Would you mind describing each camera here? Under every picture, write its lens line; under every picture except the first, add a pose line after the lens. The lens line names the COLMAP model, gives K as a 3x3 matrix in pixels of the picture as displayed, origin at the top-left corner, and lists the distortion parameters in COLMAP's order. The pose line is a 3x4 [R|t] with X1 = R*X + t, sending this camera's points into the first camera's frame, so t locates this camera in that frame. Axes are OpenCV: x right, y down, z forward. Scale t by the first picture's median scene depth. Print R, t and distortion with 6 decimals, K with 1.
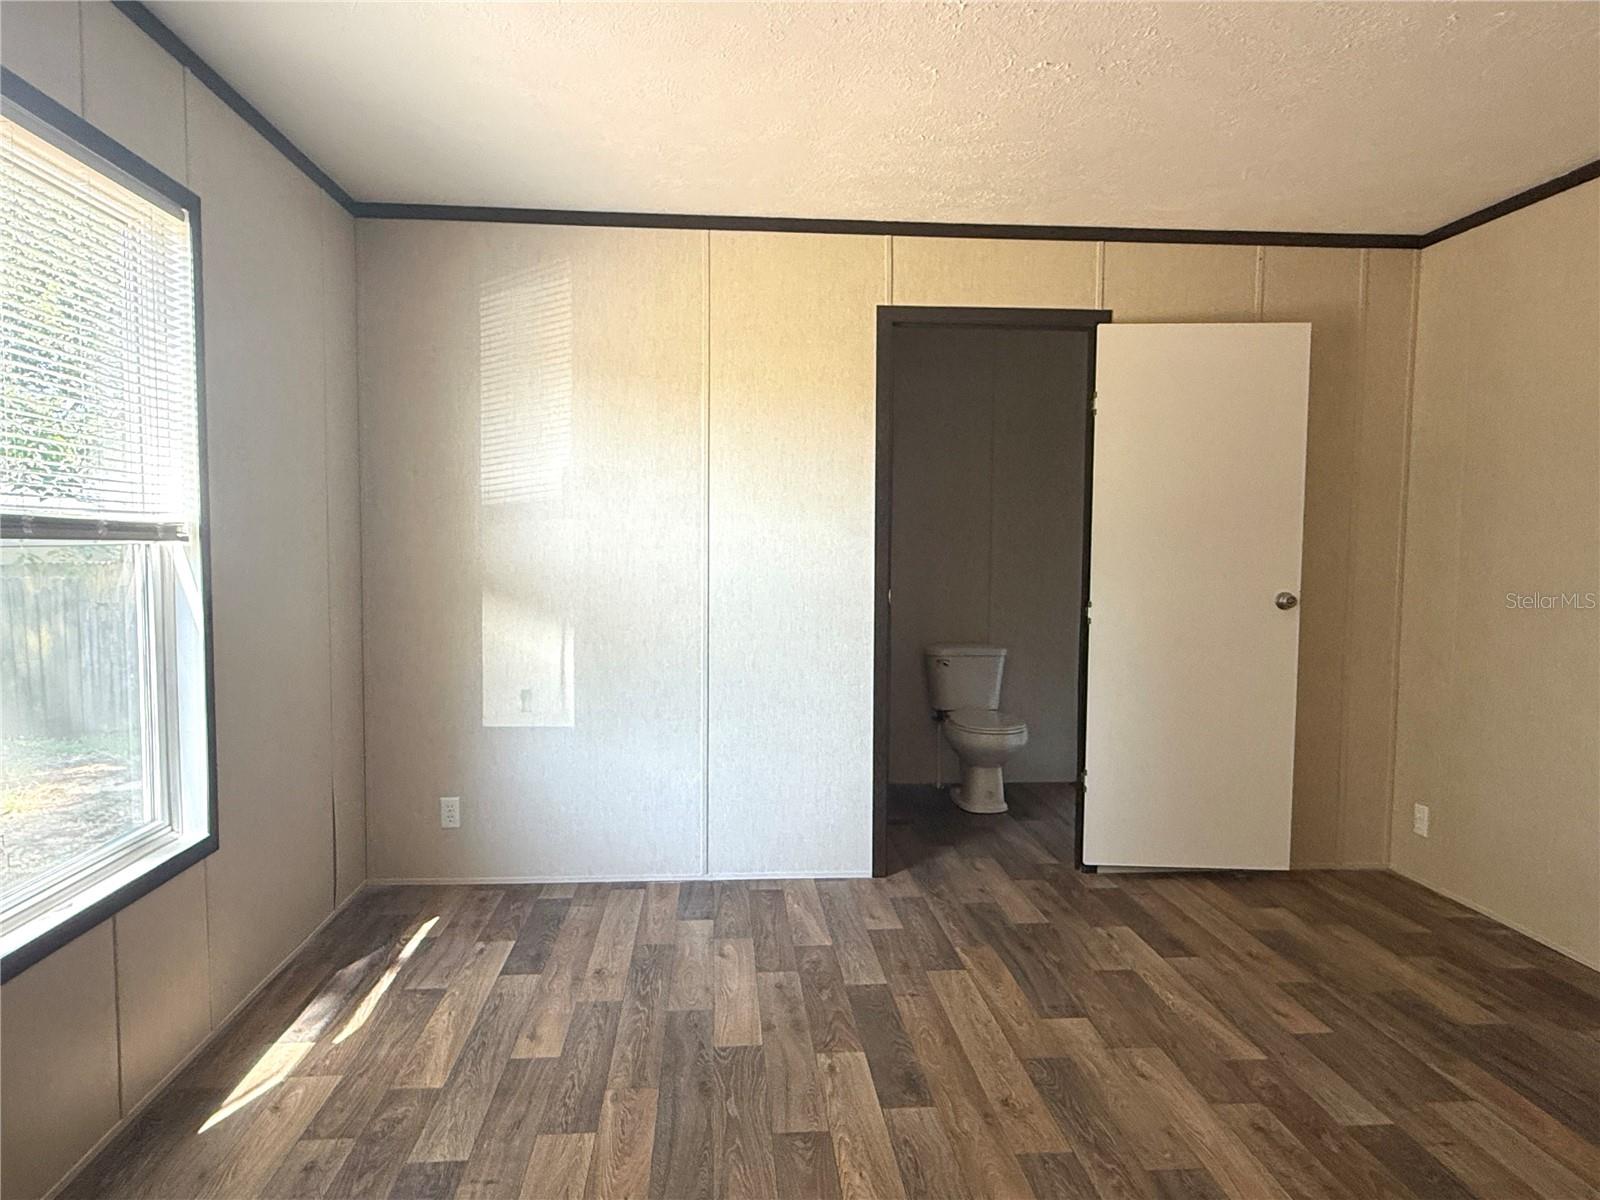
lens RADIAL K [[1004.4, 0, 787.4], [0, 1004.4, 603.5], [0, 0, 1]] dist [0.007169, -0.004635]
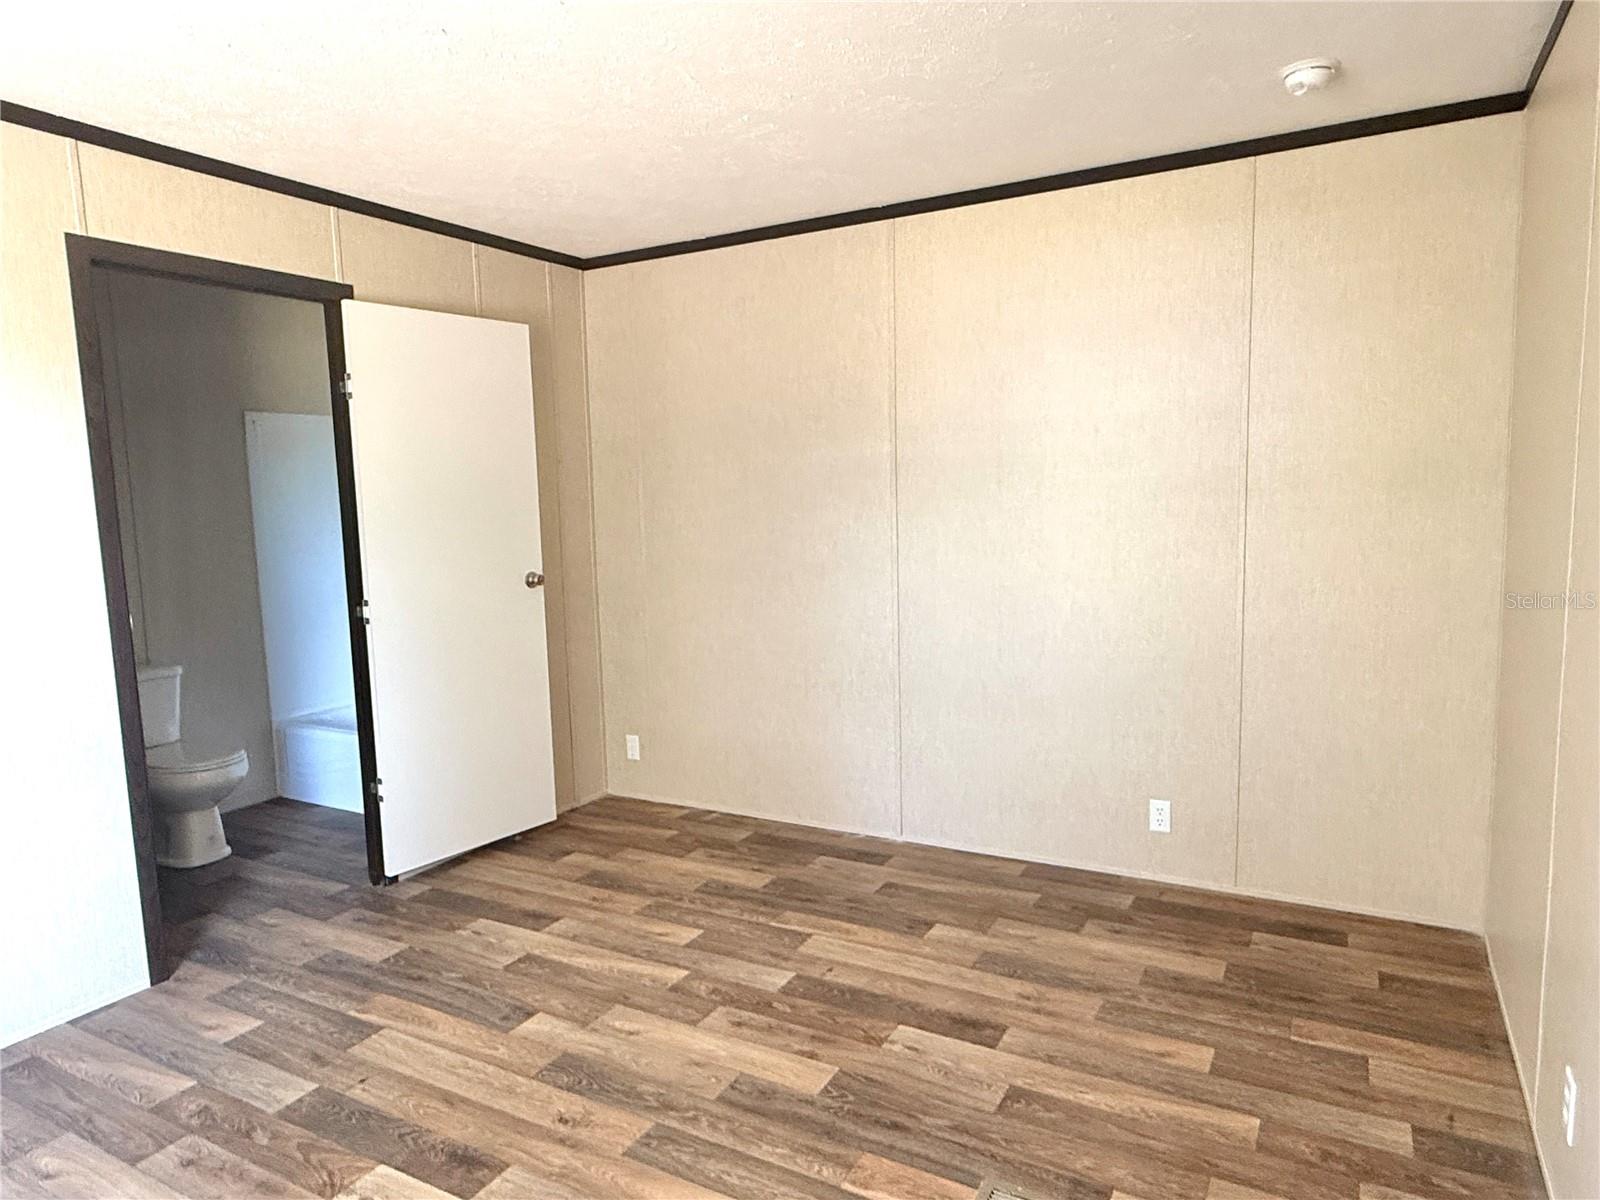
lens RADIAL K [[1004.4, 0, 786.9], [0, 1004.4, 603.2], [0, 0, 1]] dist [0.007169, -0.004635]
pose [[0.558599, -0.114244, 0.821533, -0.273495], [0.089172, 0.993000, 0.077457, -0.040253], [-0.824631, 0.029990, 0.564876, 0.169470]]
